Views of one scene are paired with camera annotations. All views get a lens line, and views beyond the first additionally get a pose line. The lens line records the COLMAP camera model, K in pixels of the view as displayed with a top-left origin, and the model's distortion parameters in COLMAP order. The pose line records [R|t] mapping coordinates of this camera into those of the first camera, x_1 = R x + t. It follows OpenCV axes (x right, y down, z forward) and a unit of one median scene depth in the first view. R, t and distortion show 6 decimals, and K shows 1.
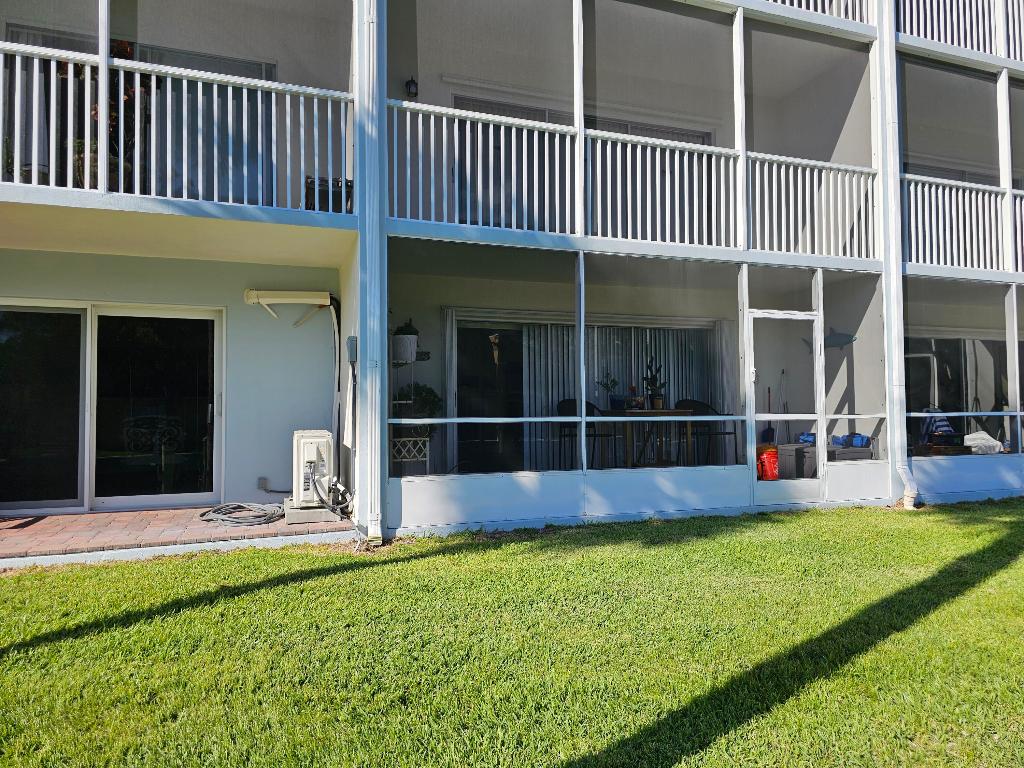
lens RADIAL K [[697.4, 0, 512.0], [0, 697.4, 384.0], [0, 0, 1]] dist [0.034987, -0.005855]
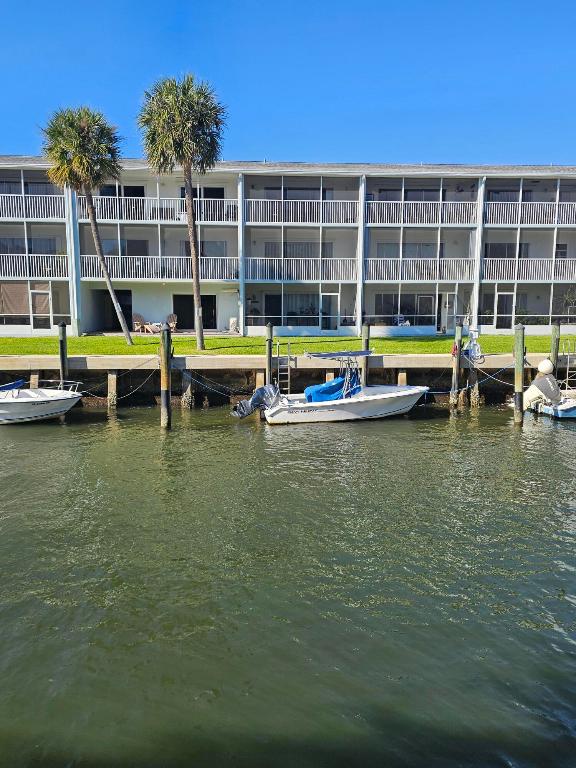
lens RADIAL K [[523.1, 0, 288.0], [0, 523.1, 384.0], [0, 0, 1]] dist [0.034987, -0.005855]
pose [[0.961979, 0.048661, -0.268755, 1.154383], [0.000004, 0.983998, 0.178178, -0.139868], [0.273124, -0.171405, 0.946585, -2.625371]]
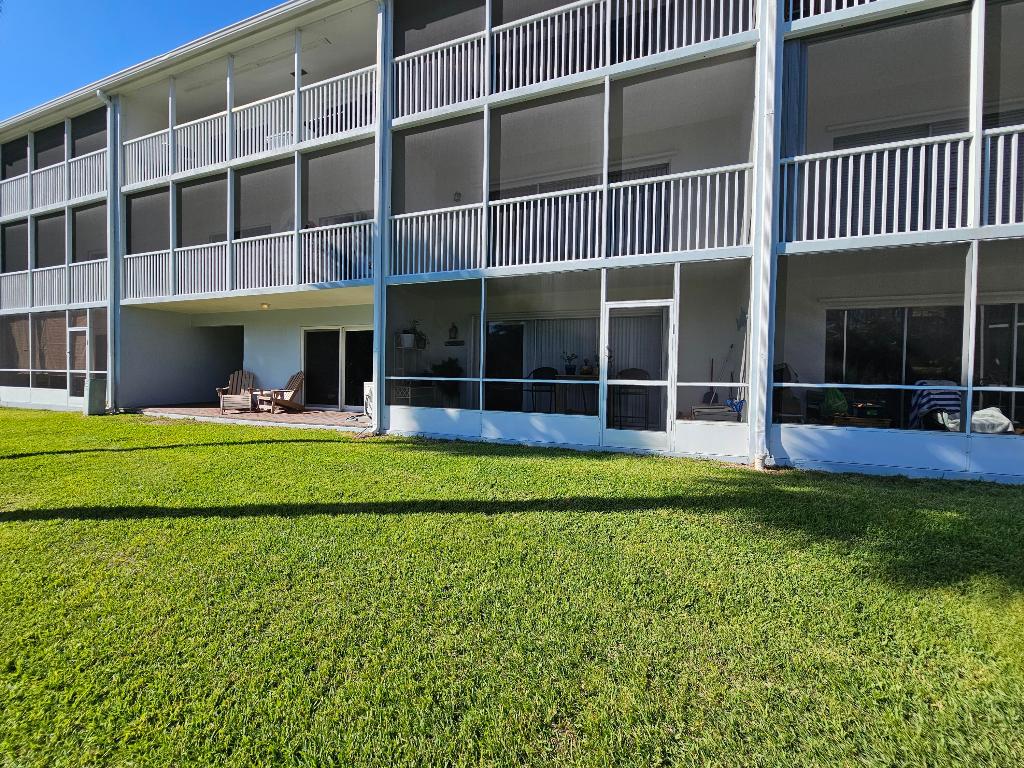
lens RADIAL K [[413.8, 0, 512.0], [0, 413.8, 384.0], [0, 0, 1]] dist [-0.003741, -0.000071]
pose [[0.757543, 0.033655, -0.651917, 0.762167], [0.005474, 0.998308, 0.057898, 0.003611], [0.652762, -0.047428, 0.756077, 0.280435]]
